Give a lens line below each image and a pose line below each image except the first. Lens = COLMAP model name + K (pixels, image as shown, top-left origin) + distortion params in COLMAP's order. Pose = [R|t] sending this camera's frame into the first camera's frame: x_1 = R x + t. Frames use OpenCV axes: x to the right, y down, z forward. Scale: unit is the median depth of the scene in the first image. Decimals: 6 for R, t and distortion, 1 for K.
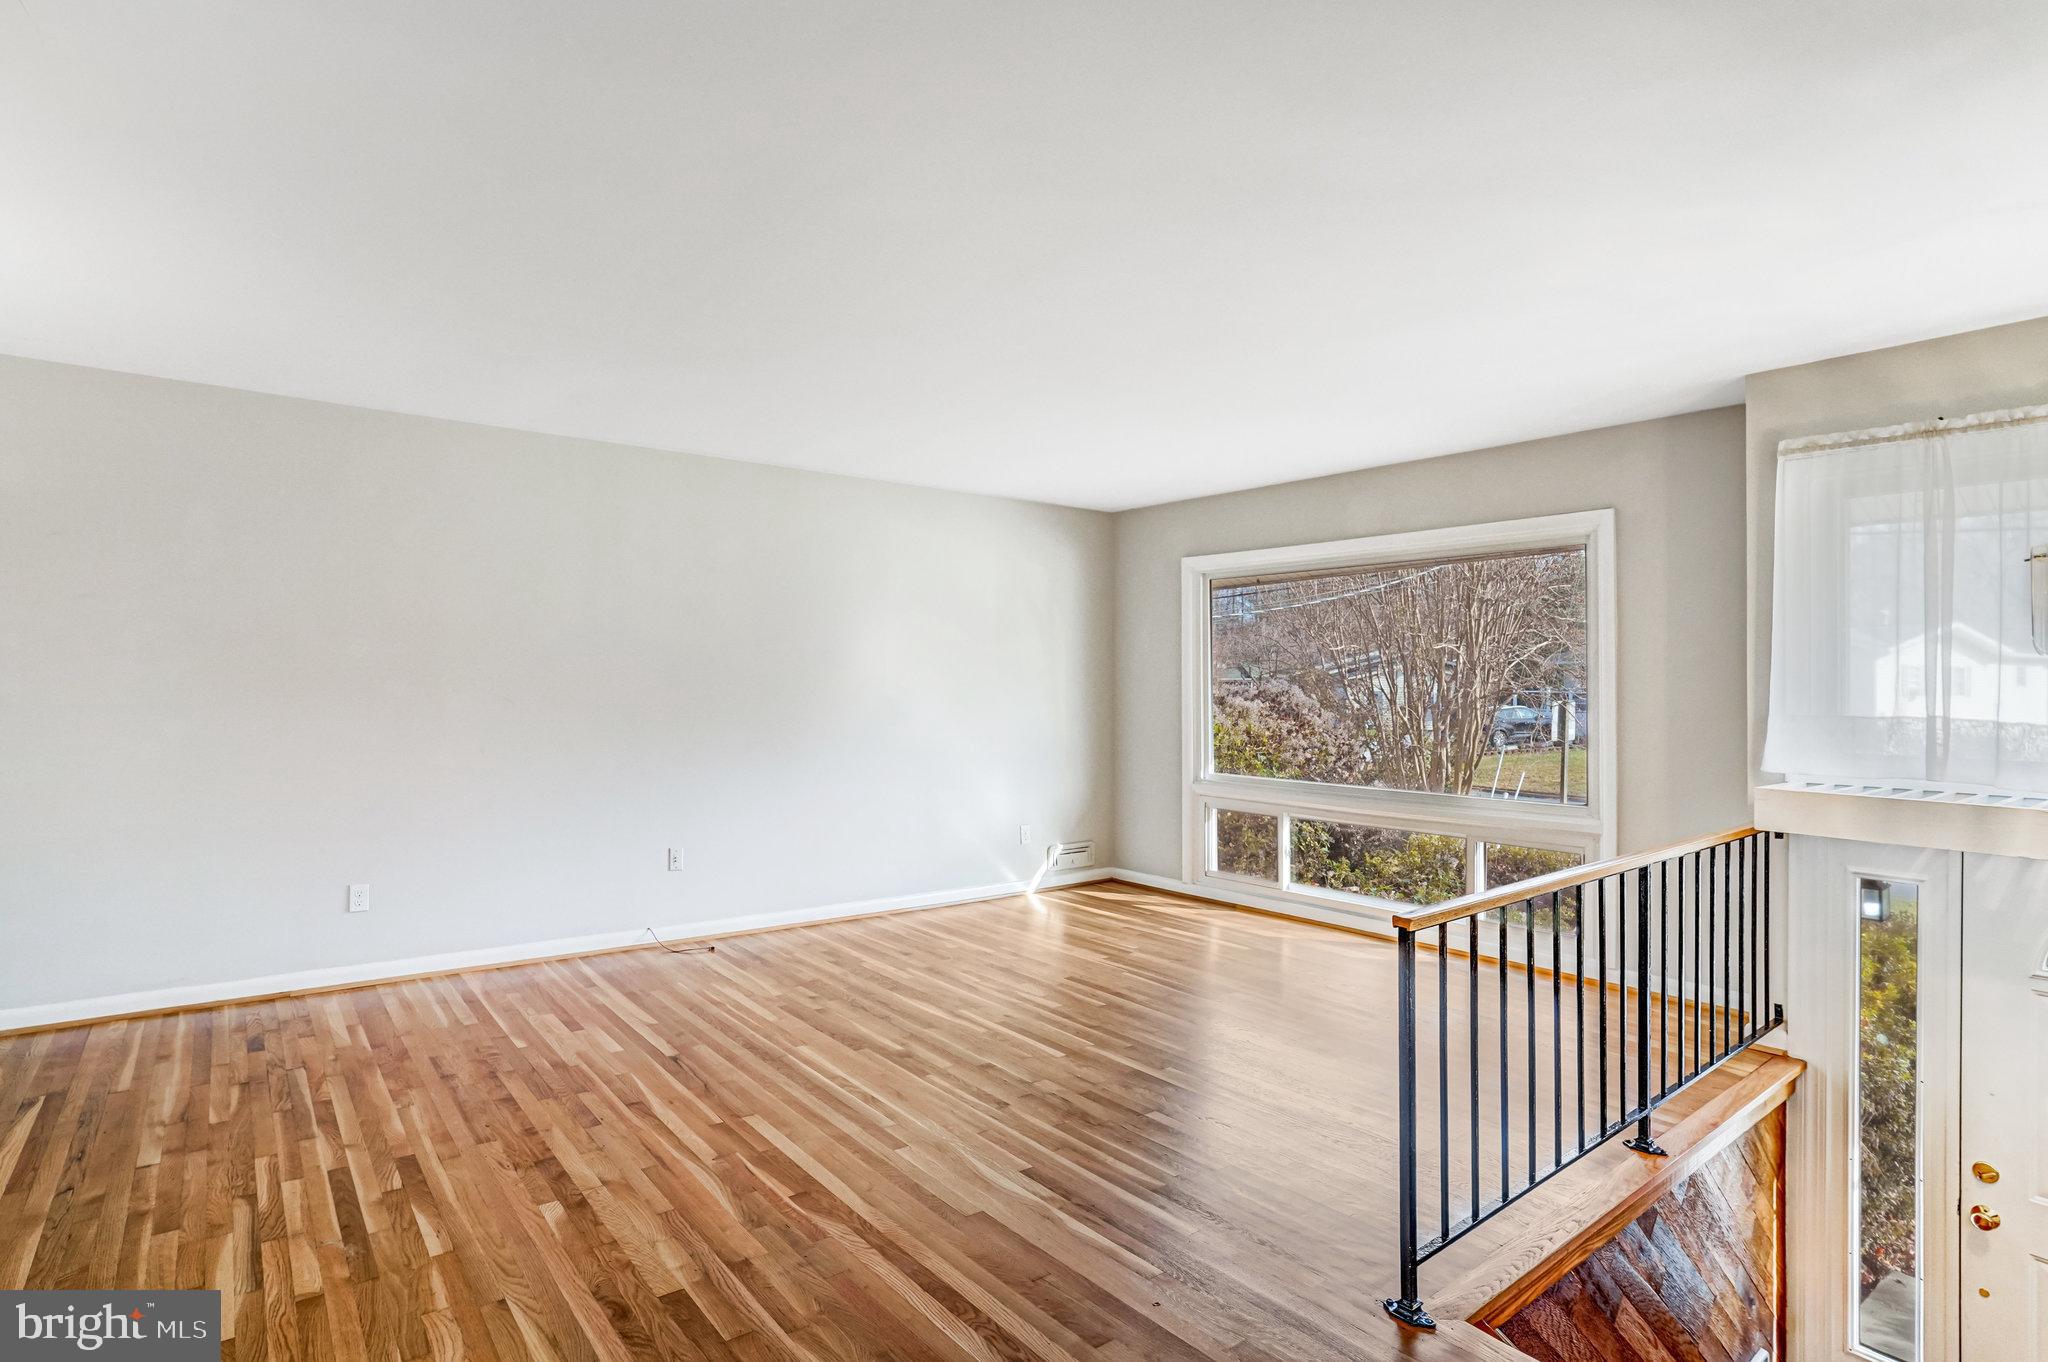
lens RADIAL K [[1032.9, 0, 1032.4], [0, 1032.9, 687.5], [0, 0, 1]] dist [-0.071836, 0.035683]
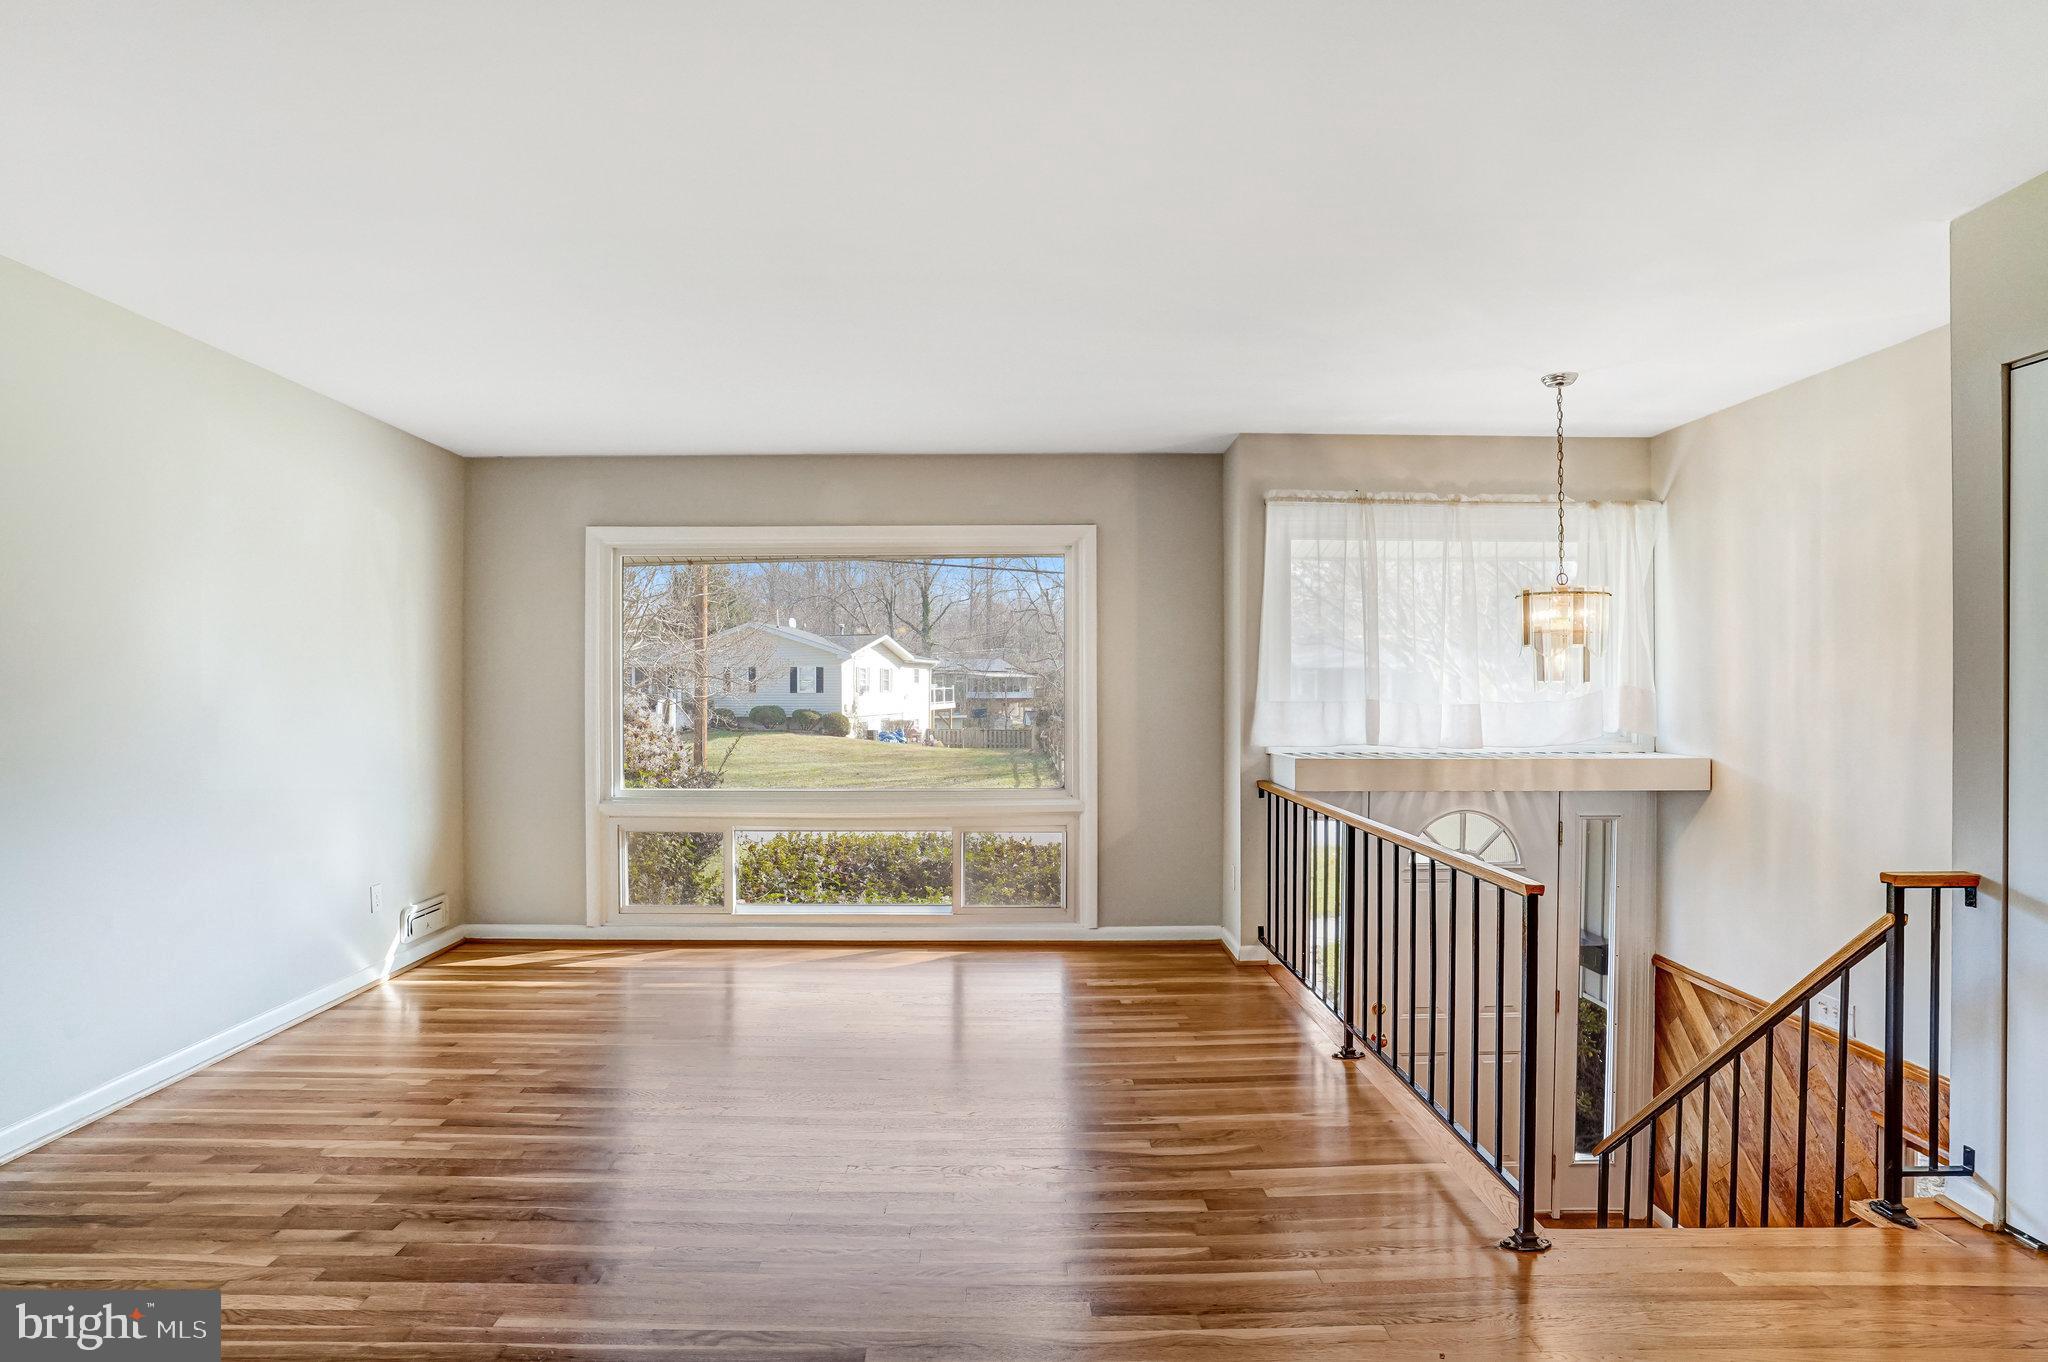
lens RADIAL K [[1018.9, 0, 1018.8], [0, 1018.9, 681.0], [0, 0, 1]] dist [-0.083684, 0.040271]
pose [[0.622418, -0.003508, 0.782677, -0.282116], [0.009152, 0.999954, -0.002796, 0.001157], [-0.782632, 0.008903, 0.622421, 0.261051]]
